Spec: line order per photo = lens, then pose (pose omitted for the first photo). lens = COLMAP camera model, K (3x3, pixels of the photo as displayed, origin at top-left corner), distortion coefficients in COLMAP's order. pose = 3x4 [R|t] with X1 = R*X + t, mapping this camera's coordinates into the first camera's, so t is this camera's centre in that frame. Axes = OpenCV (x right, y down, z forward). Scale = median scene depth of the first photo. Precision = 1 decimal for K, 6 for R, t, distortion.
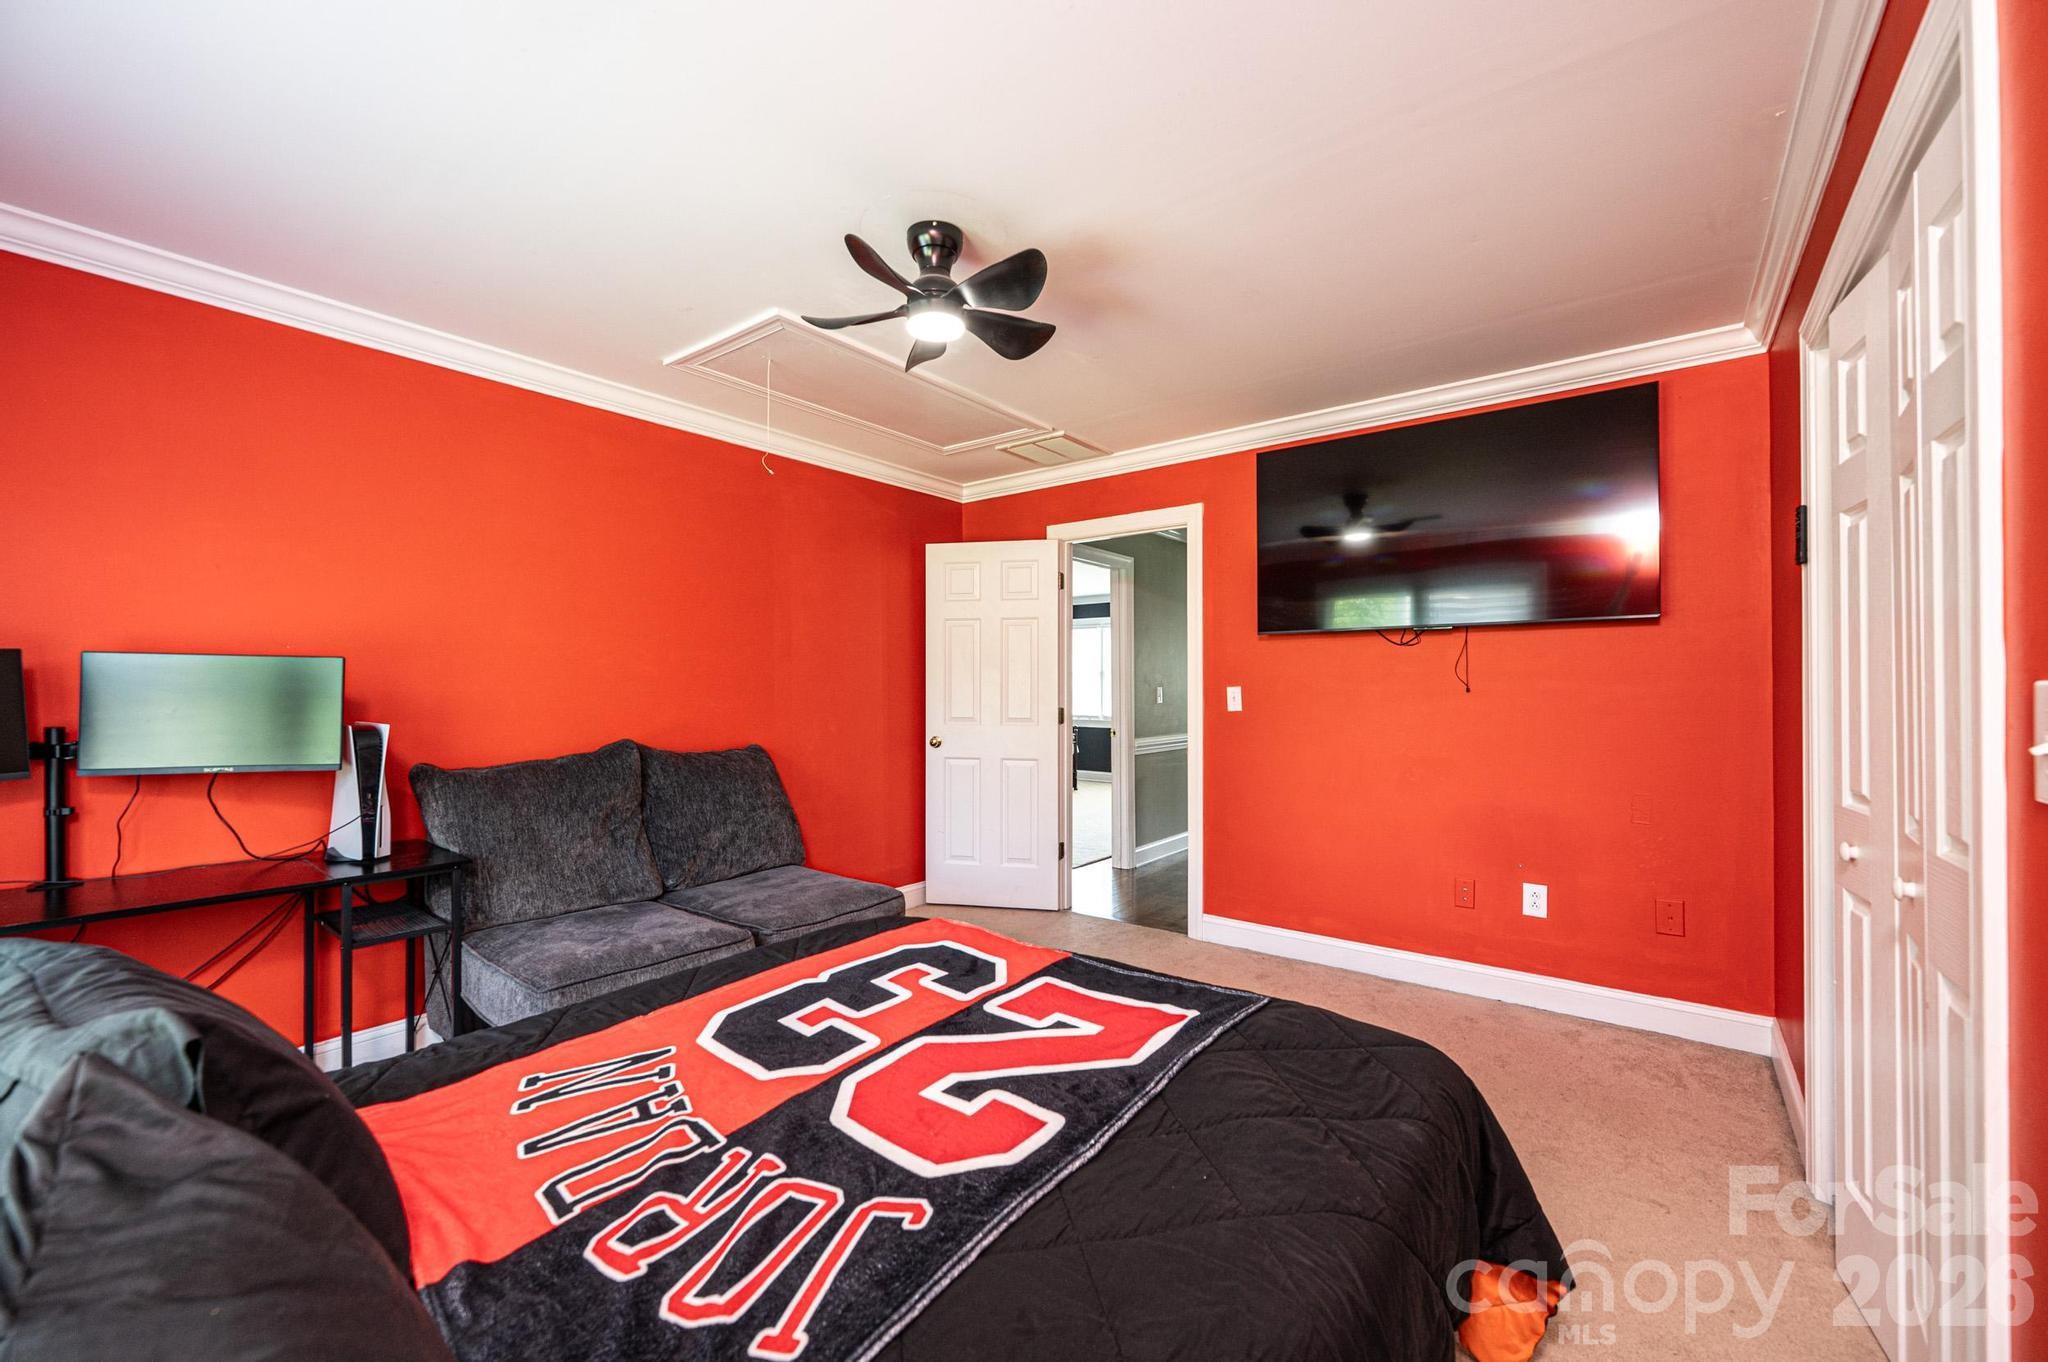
lens RADIAL K [[823.5, 0, 1020.0], [0, 823.5, 684.4], [0, 0, 1]] dist [-0.000750, 0.000774]
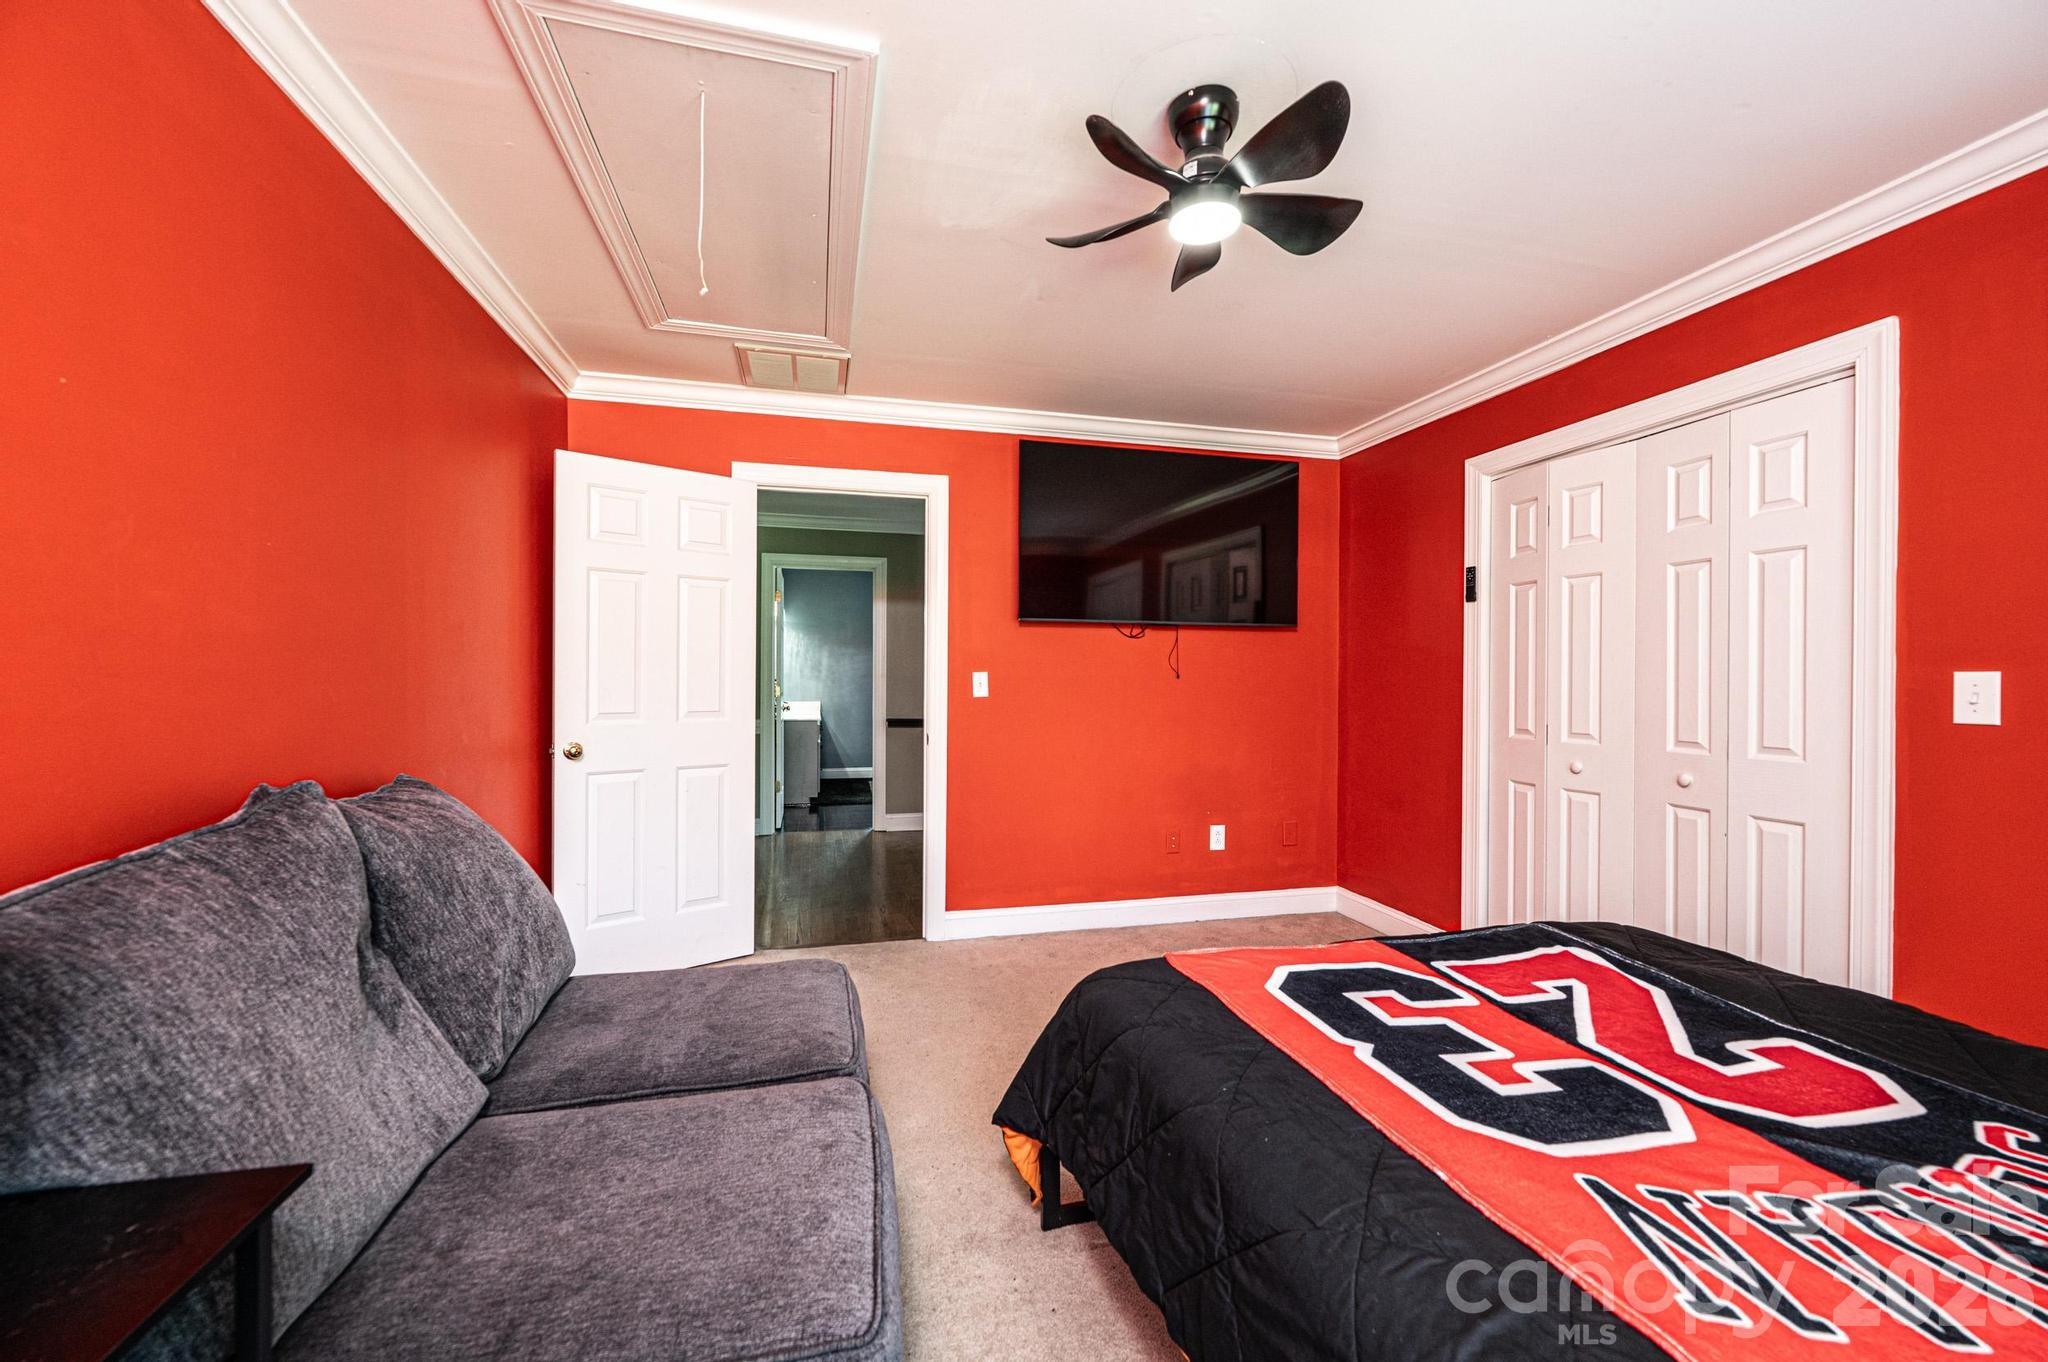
lens RADIAL K [[823.5, 0, 1031.3], [0, 823.5, 681.9], [0, 0, 1]] dist [-0.000750, 0.000774]
pose [[0.606967, -0.000337, 0.794727, -0.681517], [-0.009740, 0.999922, 0.007863, 0.008885], [-0.794667, -0.012513, 0.606916, 0.510299]]
